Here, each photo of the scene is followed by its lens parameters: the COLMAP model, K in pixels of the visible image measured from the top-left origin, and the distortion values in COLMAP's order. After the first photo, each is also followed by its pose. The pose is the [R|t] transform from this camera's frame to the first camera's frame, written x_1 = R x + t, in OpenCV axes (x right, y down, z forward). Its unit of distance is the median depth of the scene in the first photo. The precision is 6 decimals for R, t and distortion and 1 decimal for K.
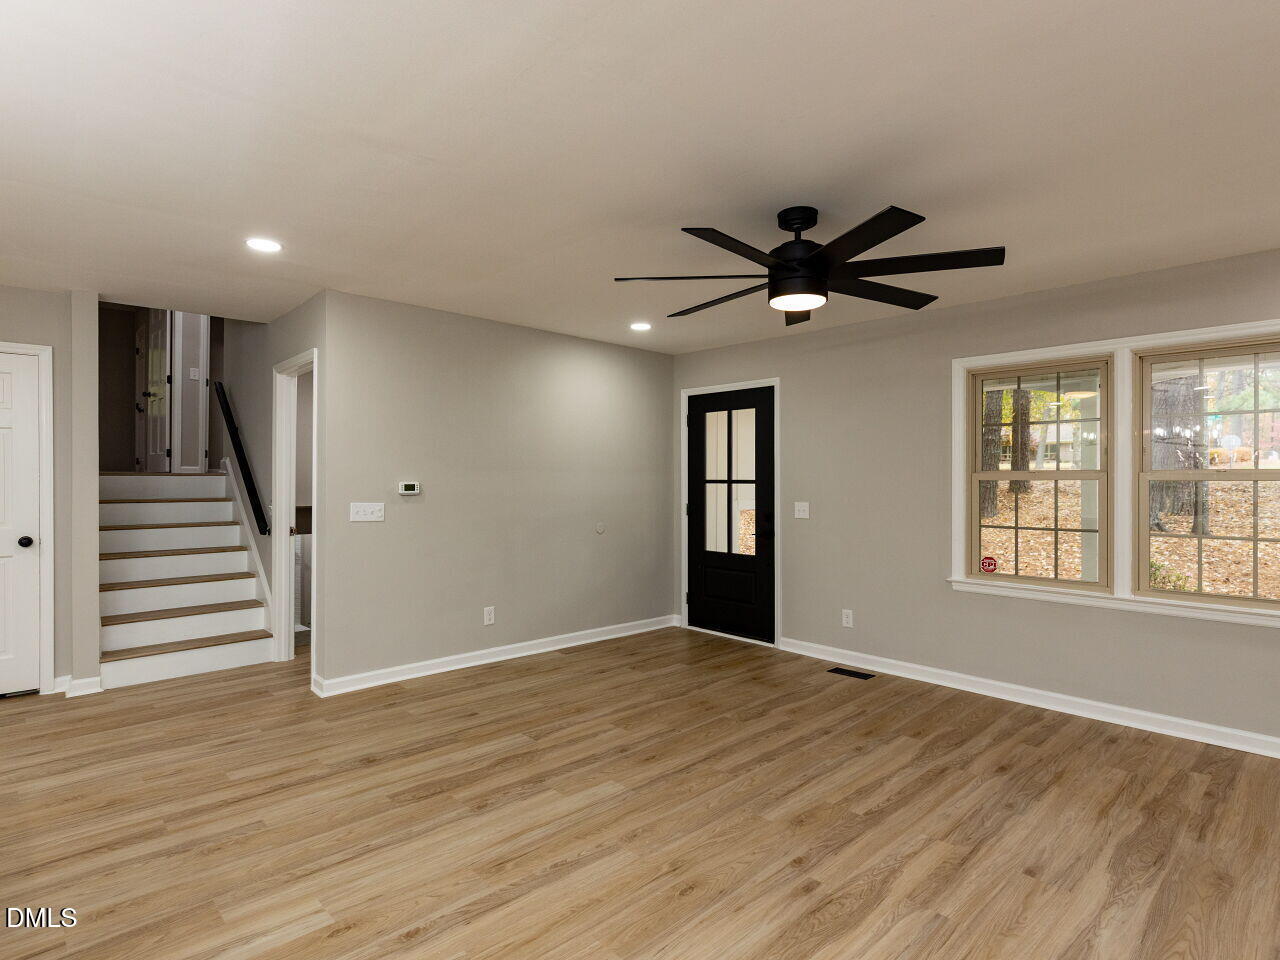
lens RADIAL K [[709.0, 0, 620.3], [0, 709.0, 479.2], [0, 0, 1]] dist [-0.018930, -0.000893]
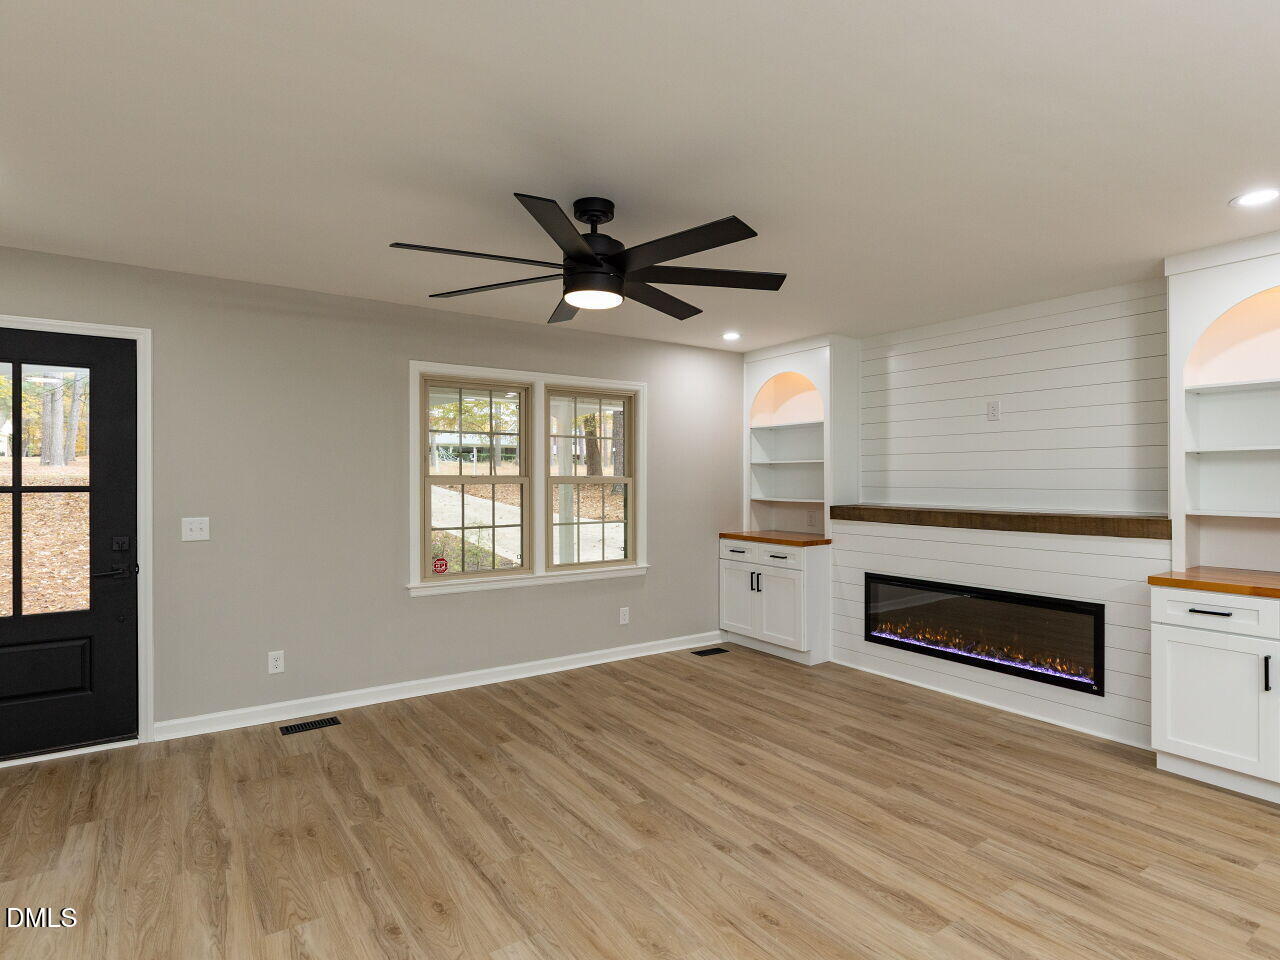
lens RADIAL K [[709.0, 0, 646.6], [0, 709.0, 486.9], [0, 0, 1]] dist [-0.018930, -0.000893]
pose [[0.089526, -0.017417, 0.995832, -0.577785], [-0.002798, 0.999839, 0.017739, -0.017158], [-0.995981, -0.004374, 0.089463, 0.721167]]
